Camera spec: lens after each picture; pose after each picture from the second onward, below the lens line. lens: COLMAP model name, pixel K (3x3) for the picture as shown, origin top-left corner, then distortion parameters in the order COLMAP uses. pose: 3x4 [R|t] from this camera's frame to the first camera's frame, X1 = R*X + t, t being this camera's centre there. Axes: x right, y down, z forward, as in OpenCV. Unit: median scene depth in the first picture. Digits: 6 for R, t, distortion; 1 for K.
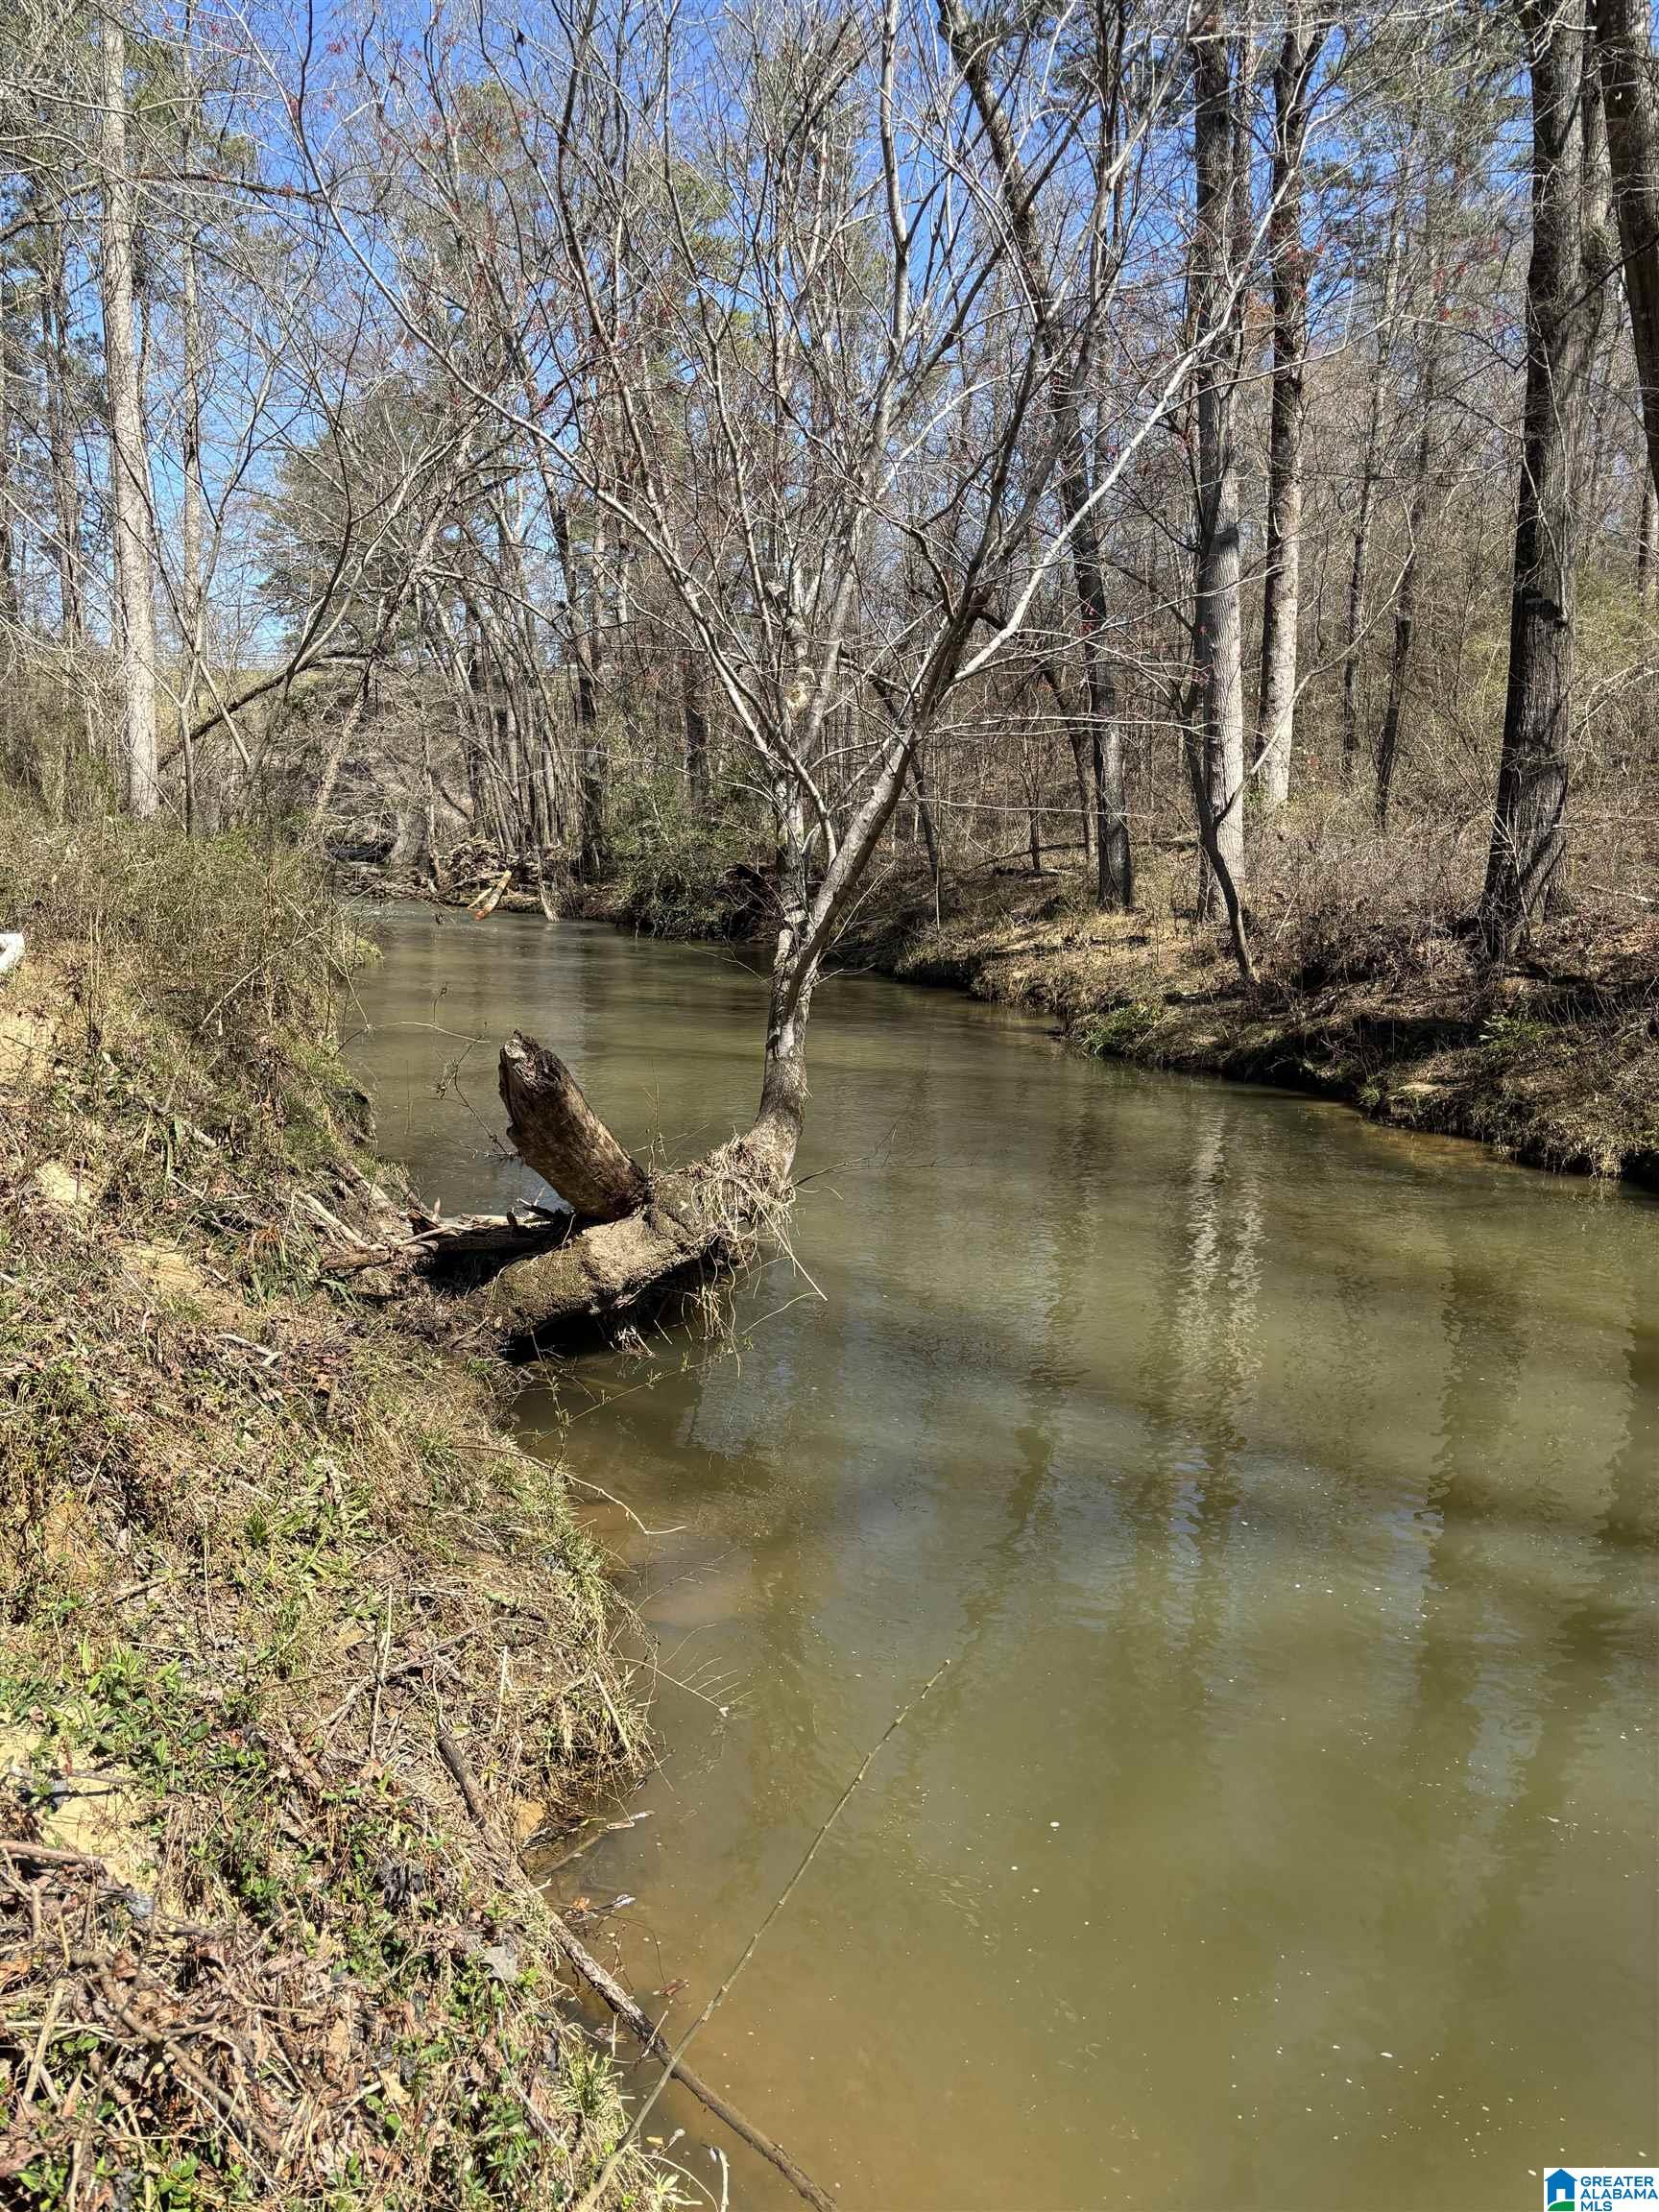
lens RADIAL K [[1709.5, 0, 837.8], [0, 1709.5, 1102.0], [0, 0, 1]] dist [0.050059, -0.045326]
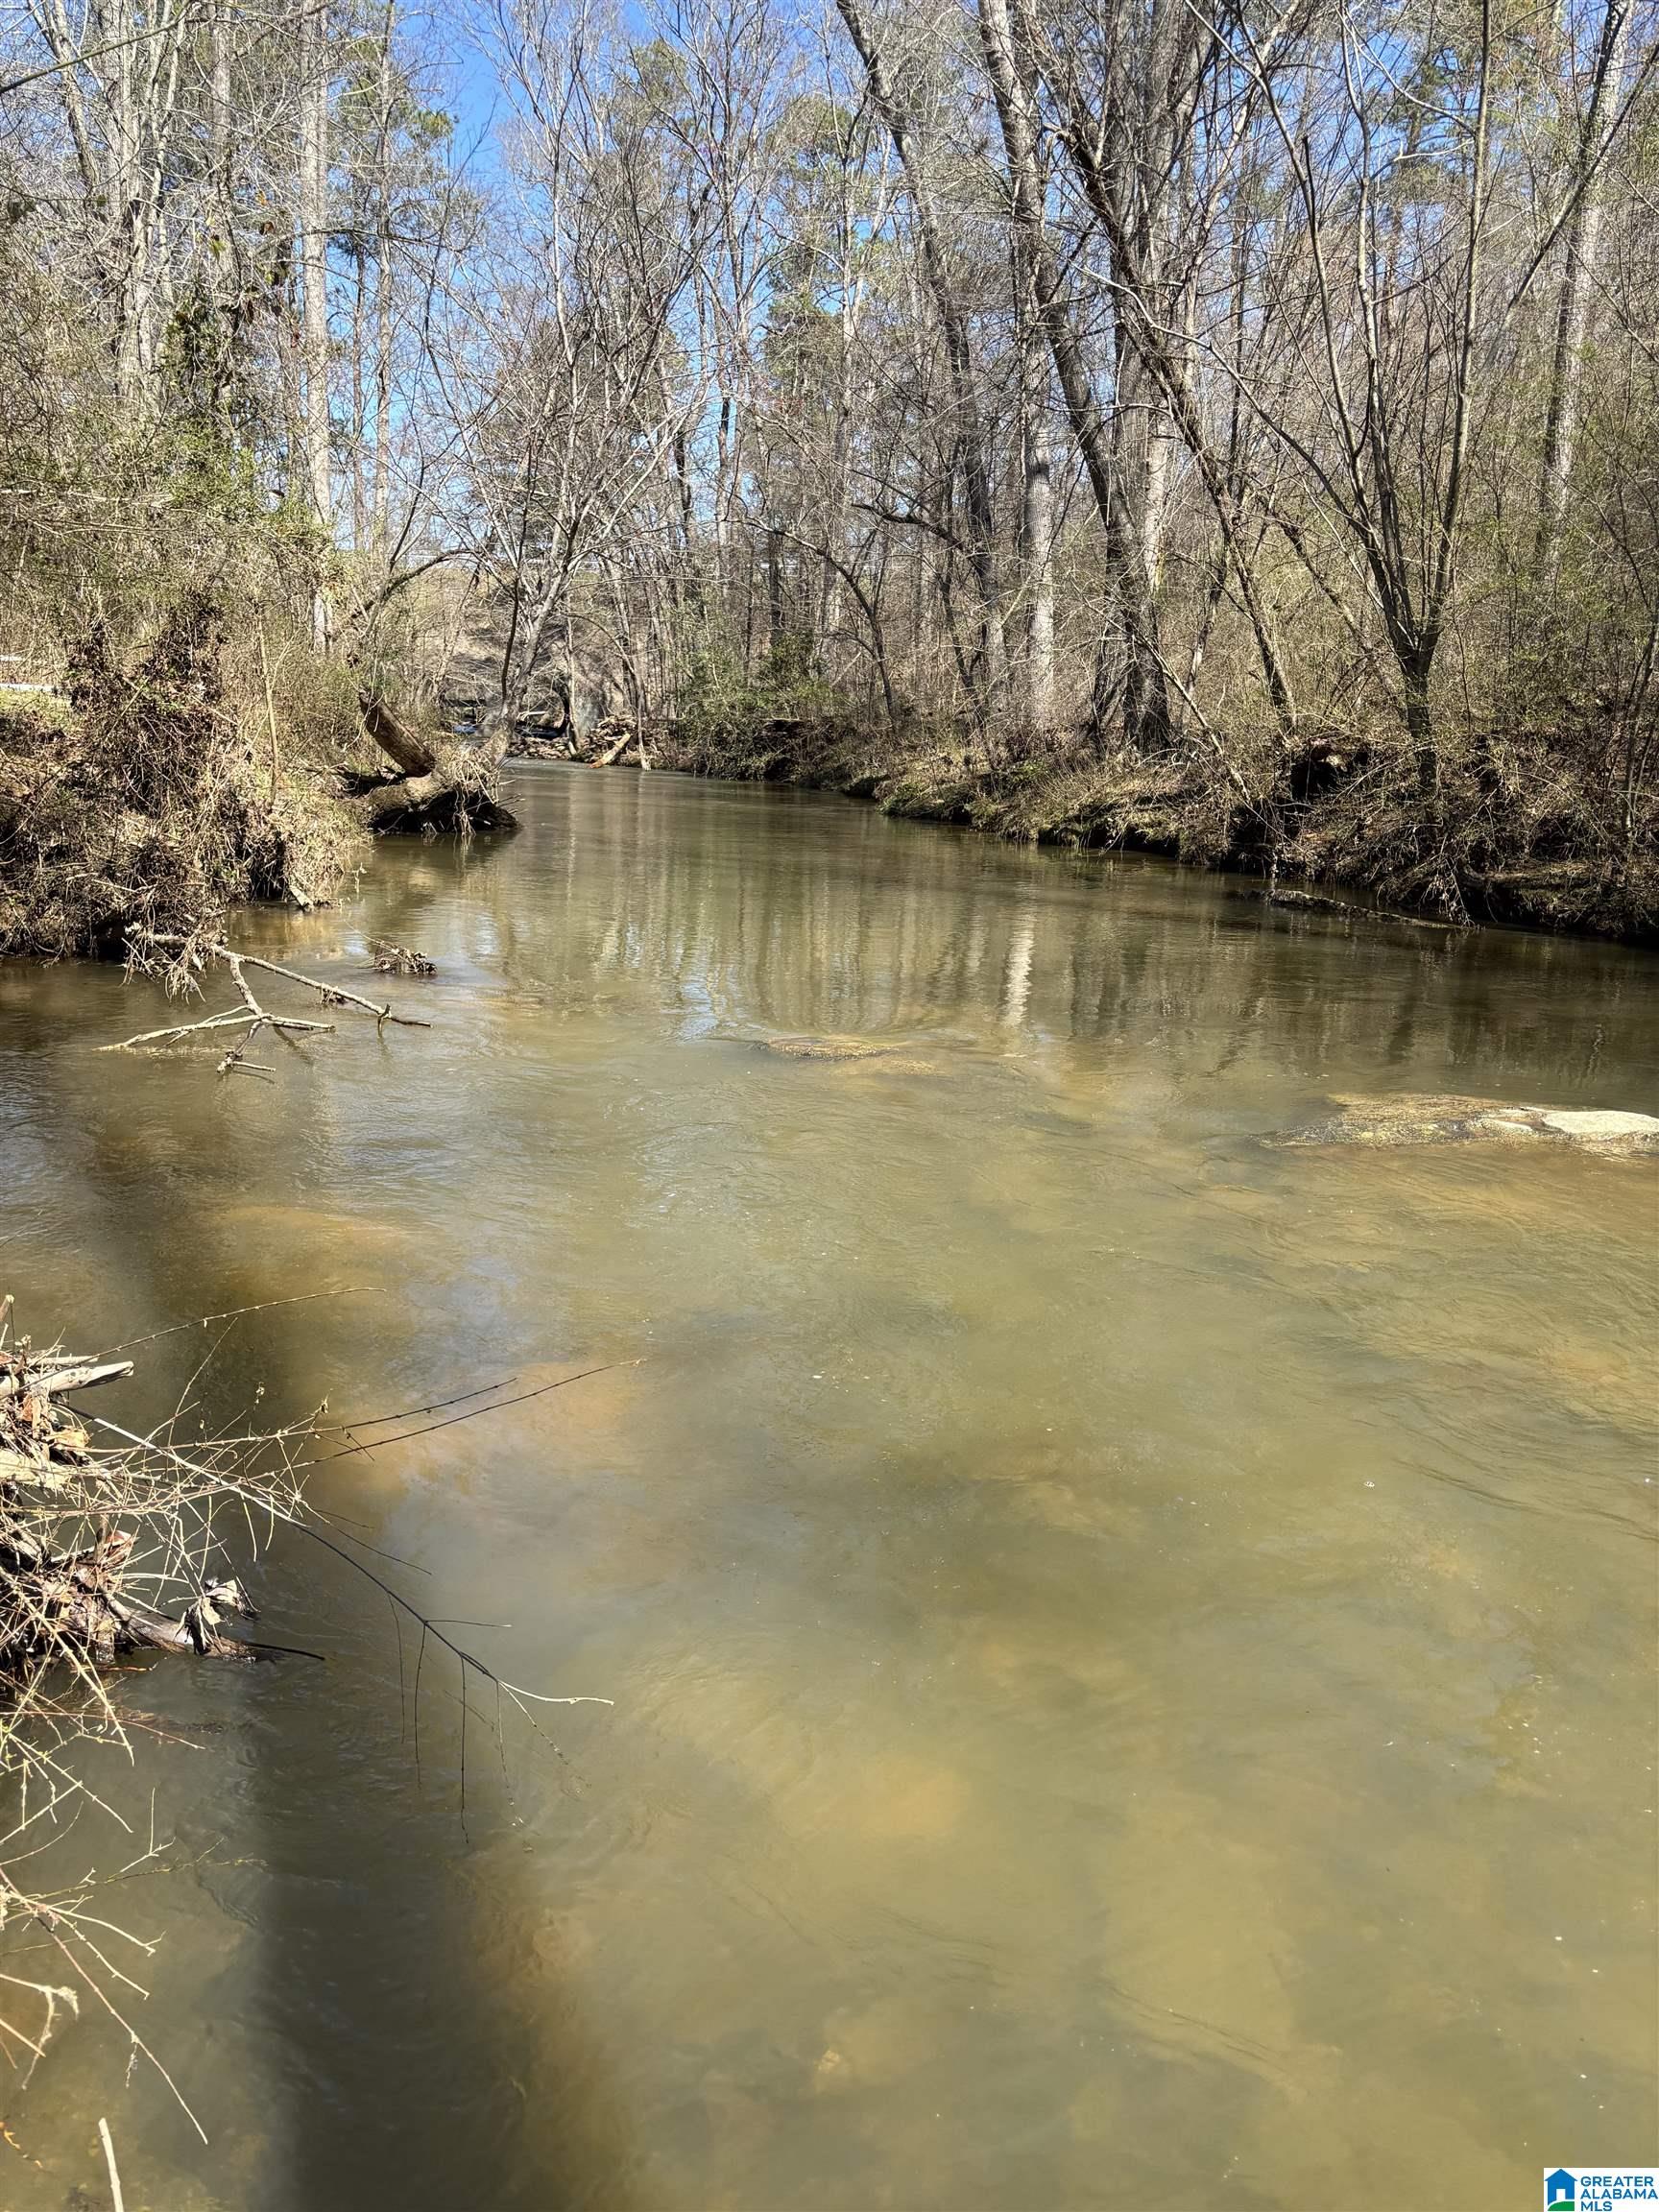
lens RADIAL K [[1709.5, 0, 837.8], [0, 1709.5, 1102.0], [0, 0, 1]] dist [0.050059, -0.045326]
pose [[0.991760, 0.044203, -0.120240, 0.372226], [-0.038039, 0.997865, 0.053091, 0.182709], [0.122330, -0.048080, 0.991324, -0.663913]]
